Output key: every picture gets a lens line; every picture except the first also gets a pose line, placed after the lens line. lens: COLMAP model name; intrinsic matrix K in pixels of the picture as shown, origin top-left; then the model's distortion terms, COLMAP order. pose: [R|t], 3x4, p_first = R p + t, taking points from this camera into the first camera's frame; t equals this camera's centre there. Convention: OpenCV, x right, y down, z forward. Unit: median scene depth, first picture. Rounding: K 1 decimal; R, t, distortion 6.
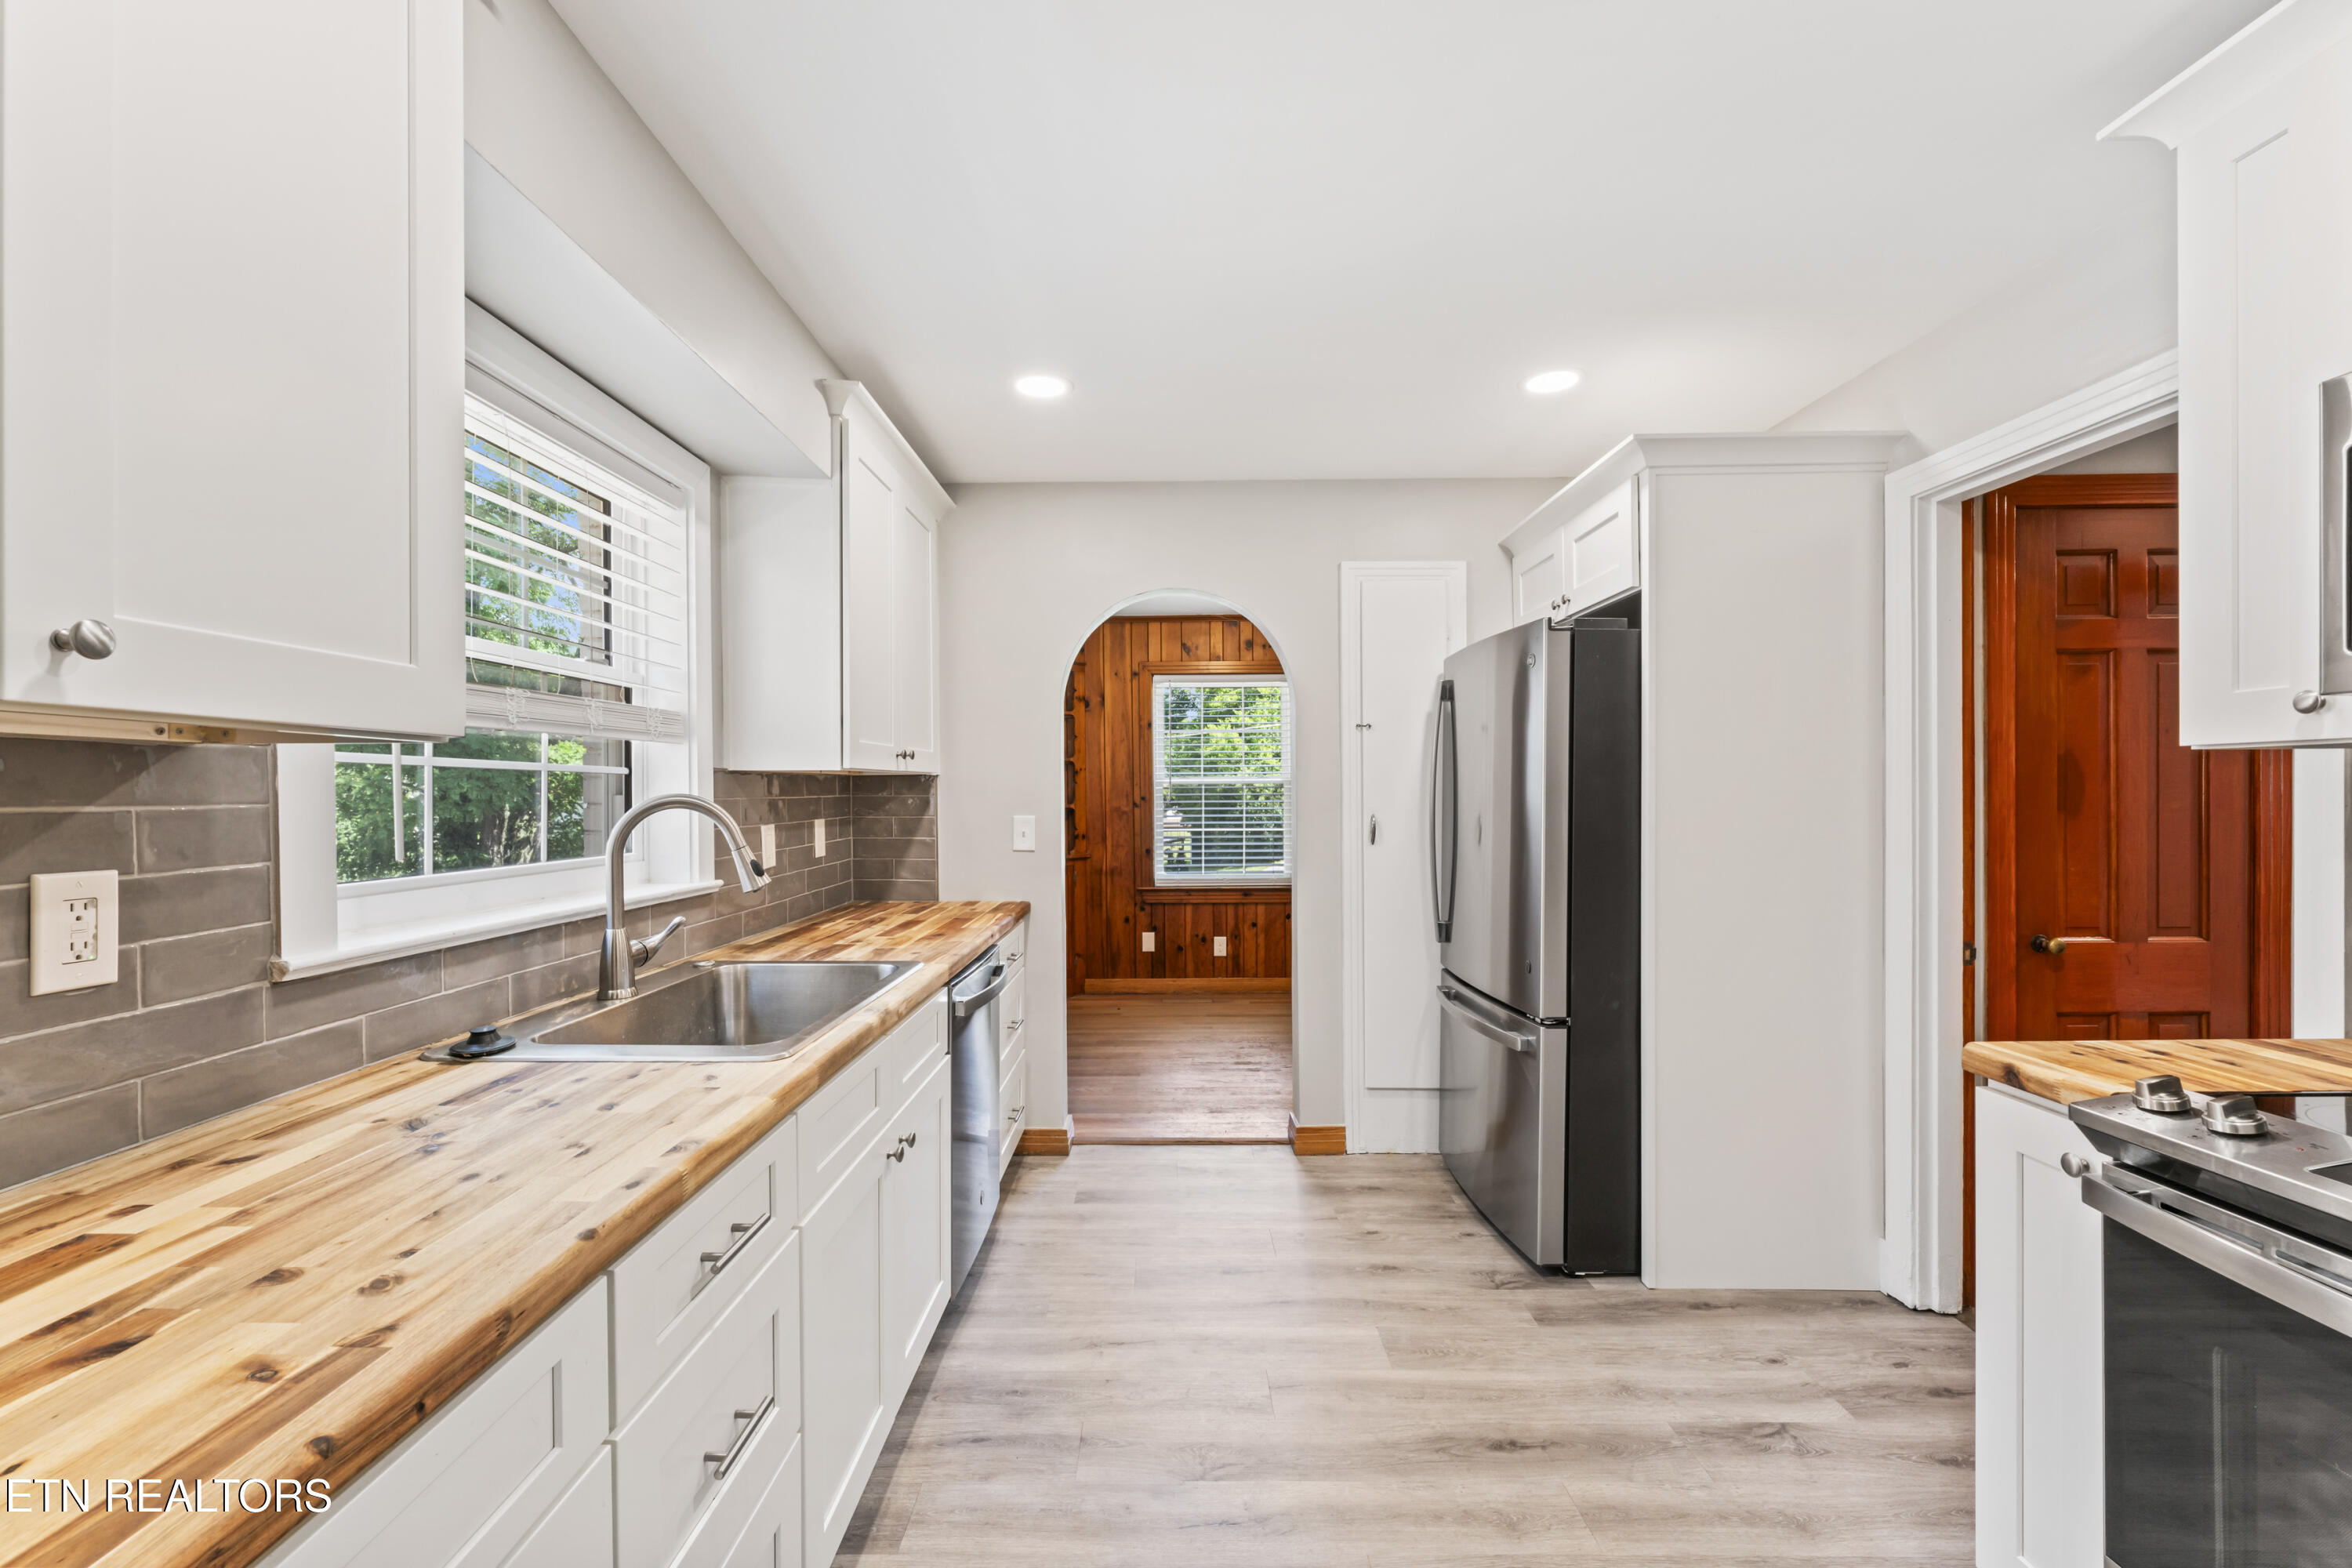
lens RADIAL K [[947.8, 0, 1170.7], [0, 947.8, 792.2], [0, 0, 1]] dist [0.000048, 0.000001]
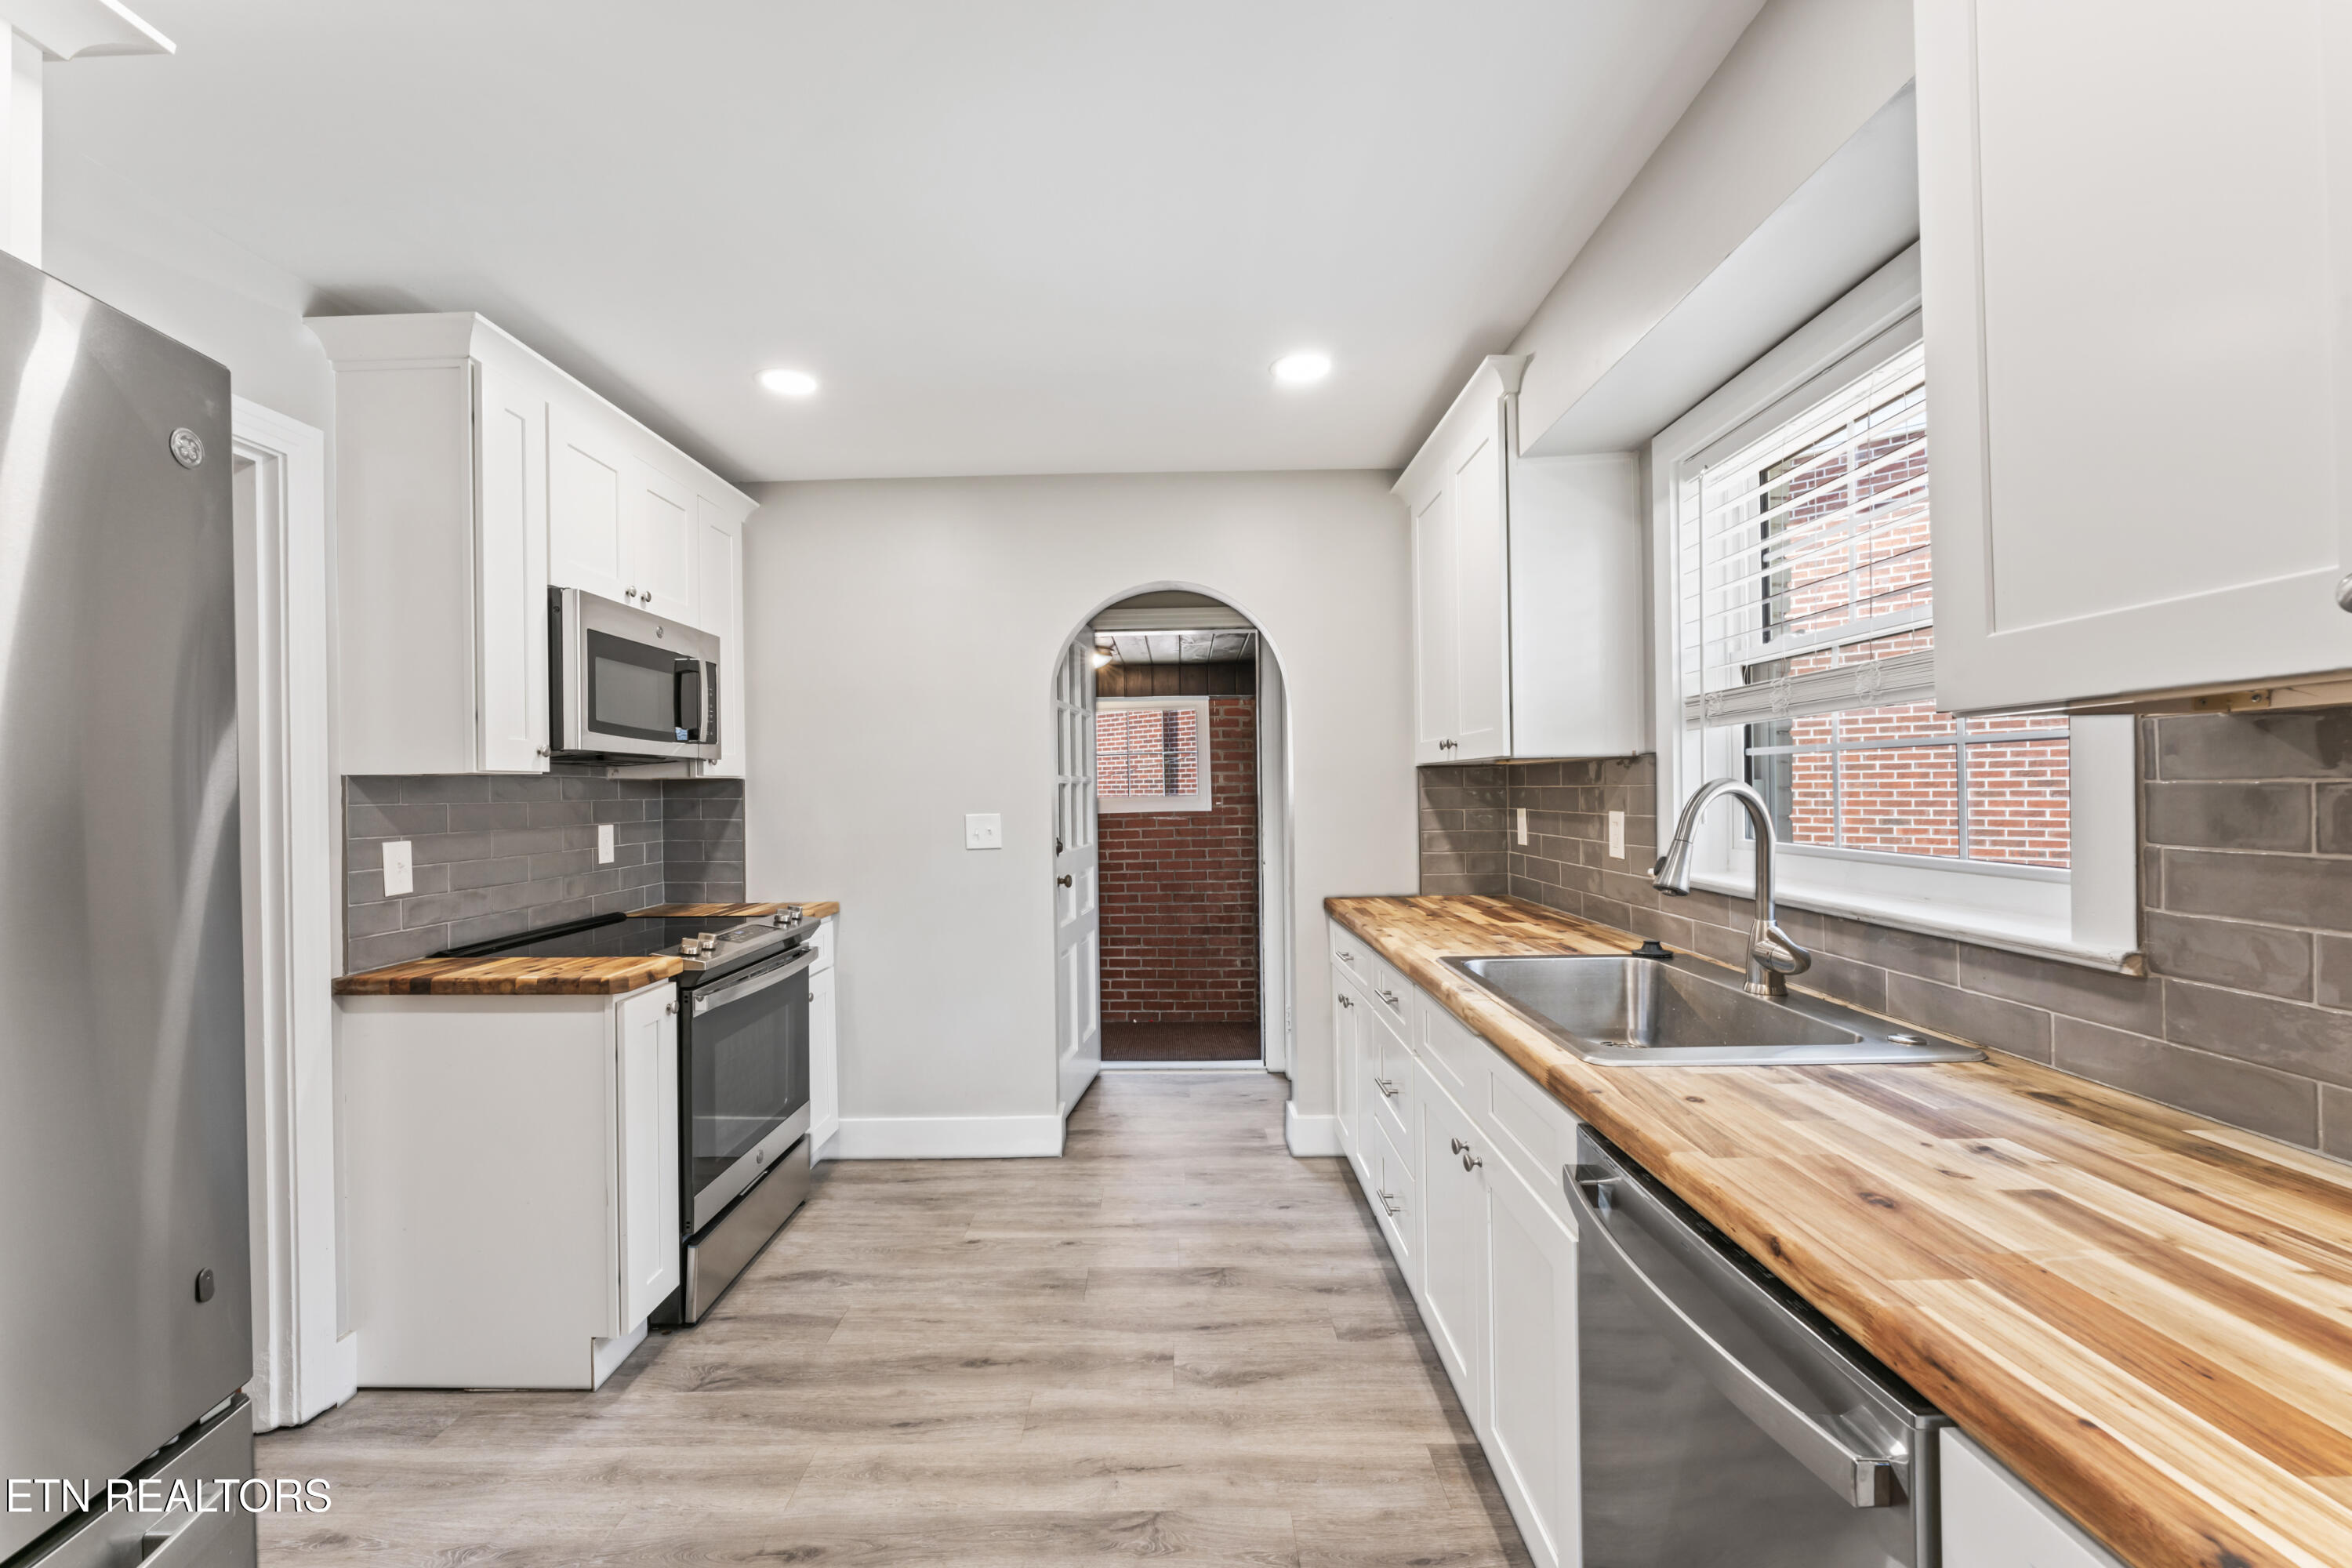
lens RADIAL K [[947.8, 0, 1173.2], [0, 947.8, 788.9], [0, 0, 1]] dist [0.000048, 0.000001]
pose [[-0.999800, 0.019964, 0.001476, 0.001149], [0.019955, 0.999783, -0.005917, 0.006623], [-0.001594, -0.005886, -0.999981, 1.968734]]
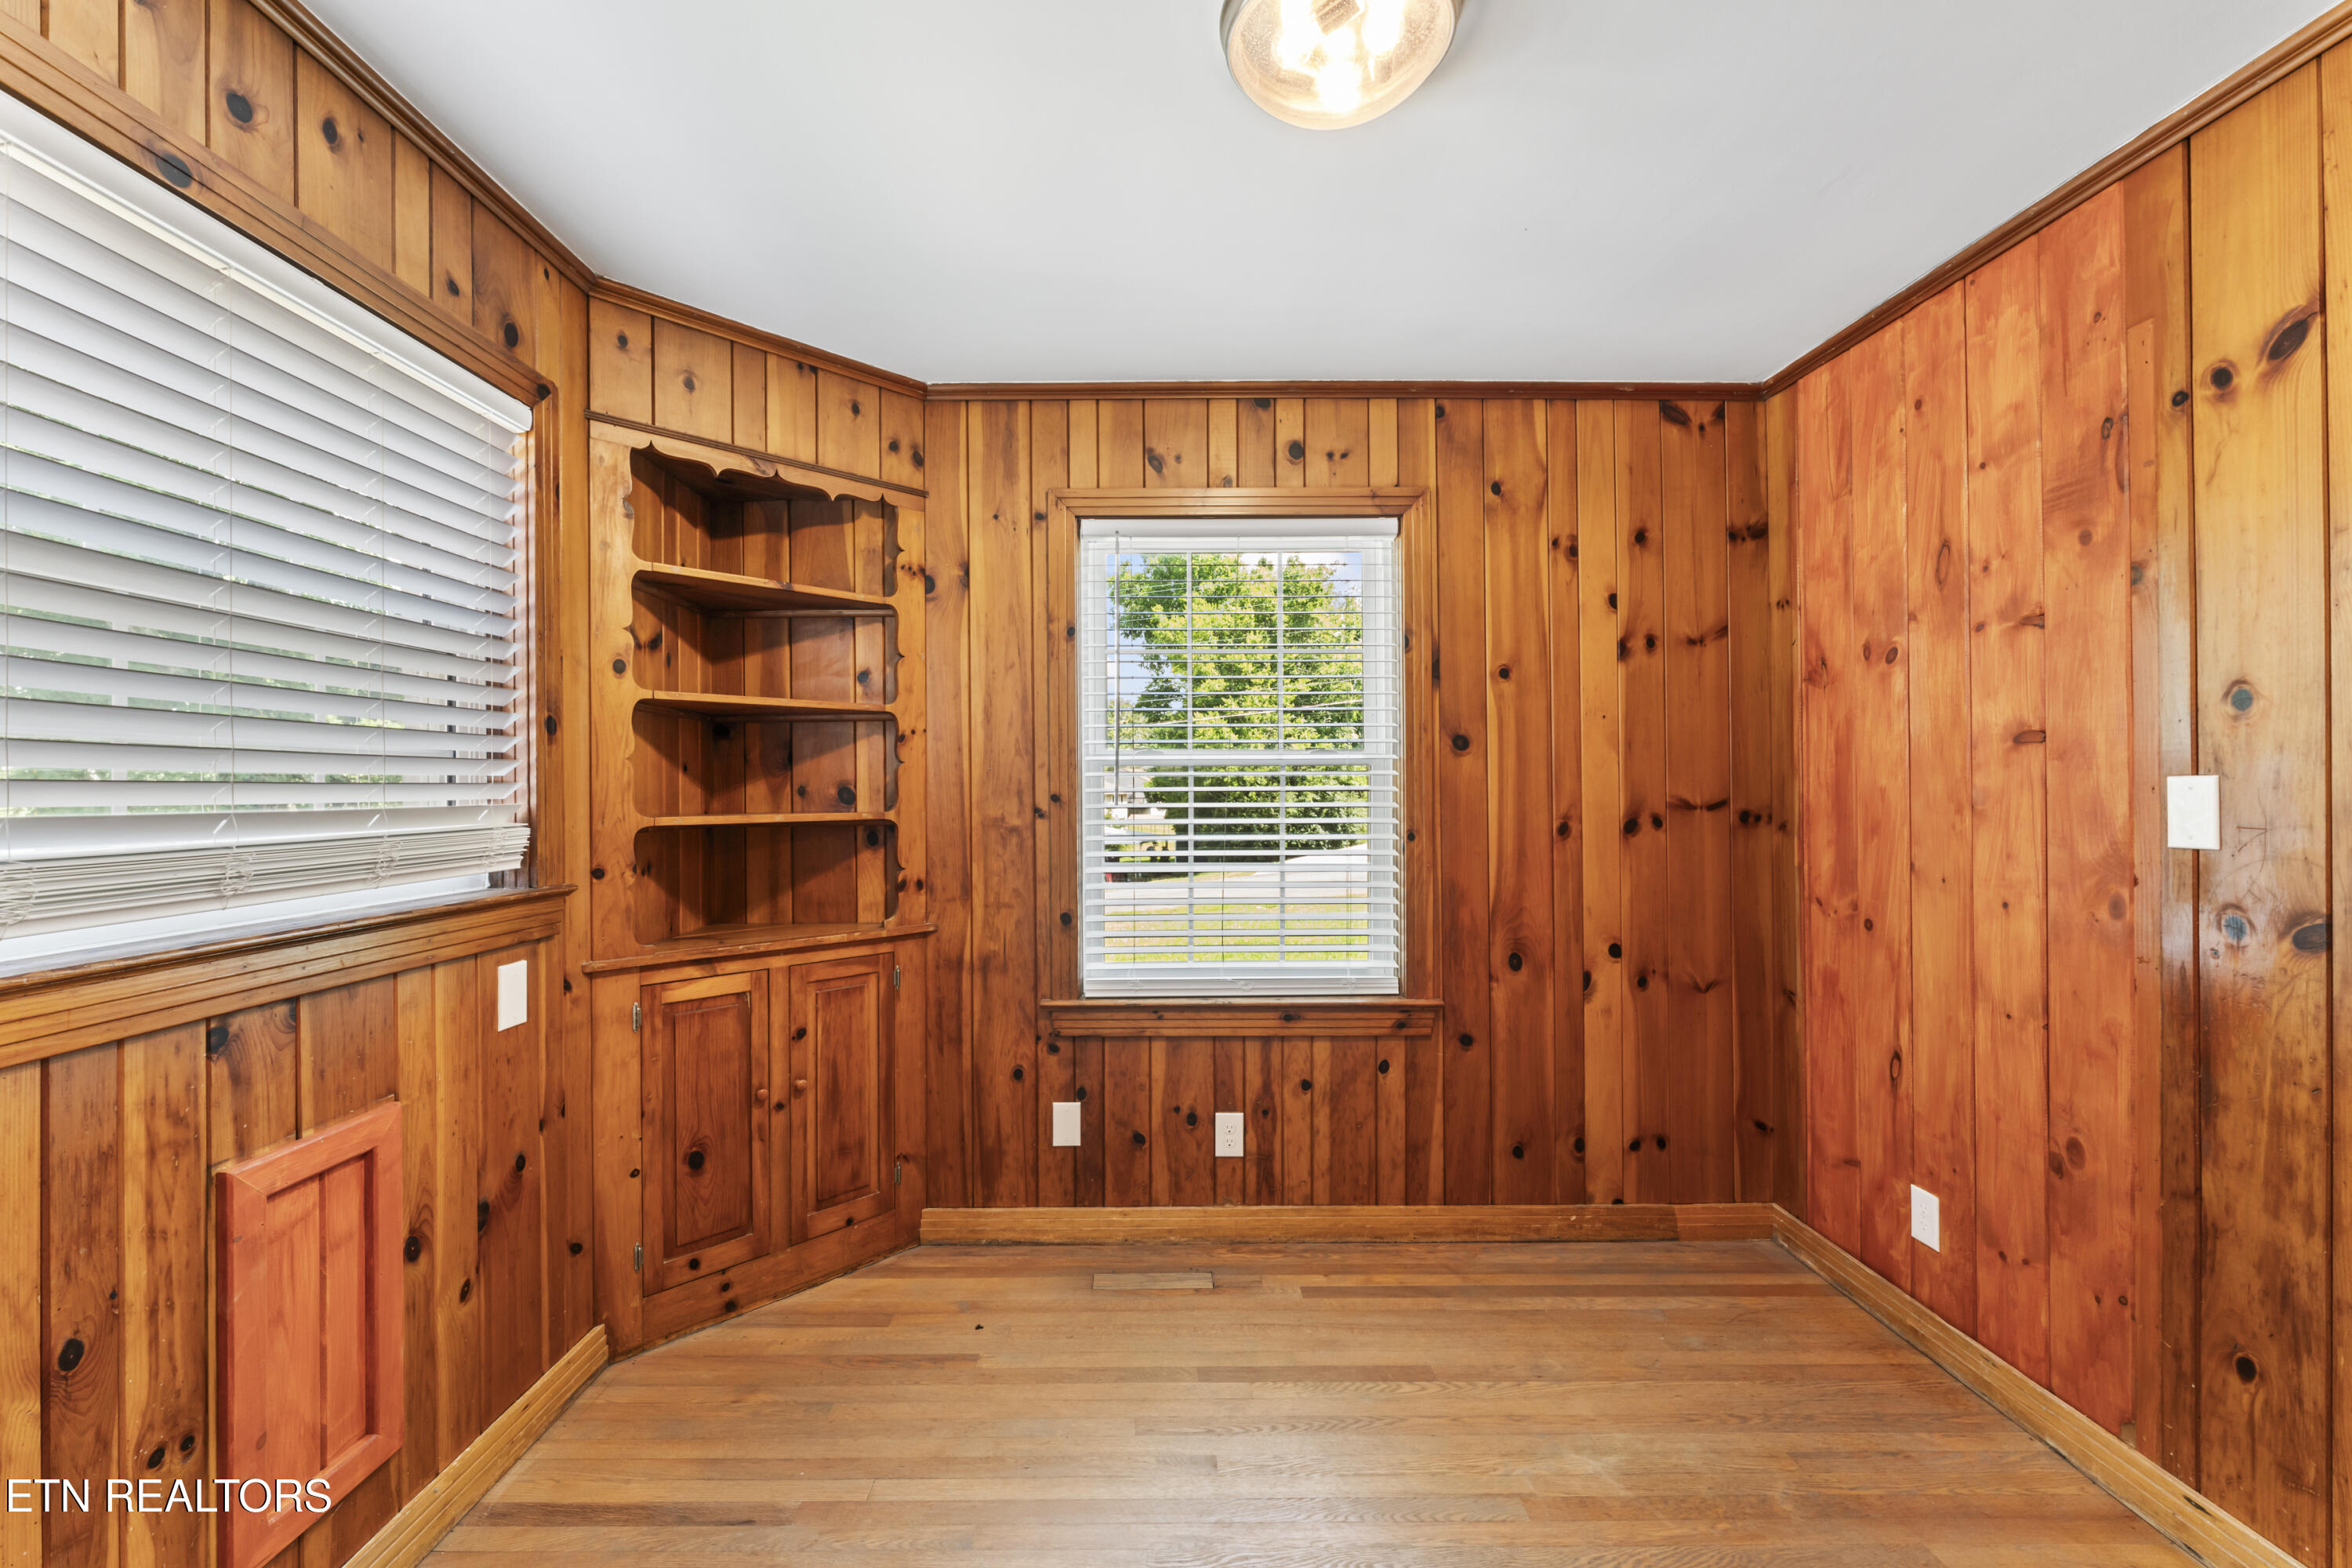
lens RADIAL K [[947.8, 0, 1171.8], [0, 947.8, 787.0], [0, 0, 1]] dist [0.000048, 0.000001]
pose [[0.999861, 0.002737, 0.016476, 0.017688], [-0.002731, 0.999996, -0.000355, 0.001373], [-0.016477, 0.000310, 0.999864, 0.558120]]
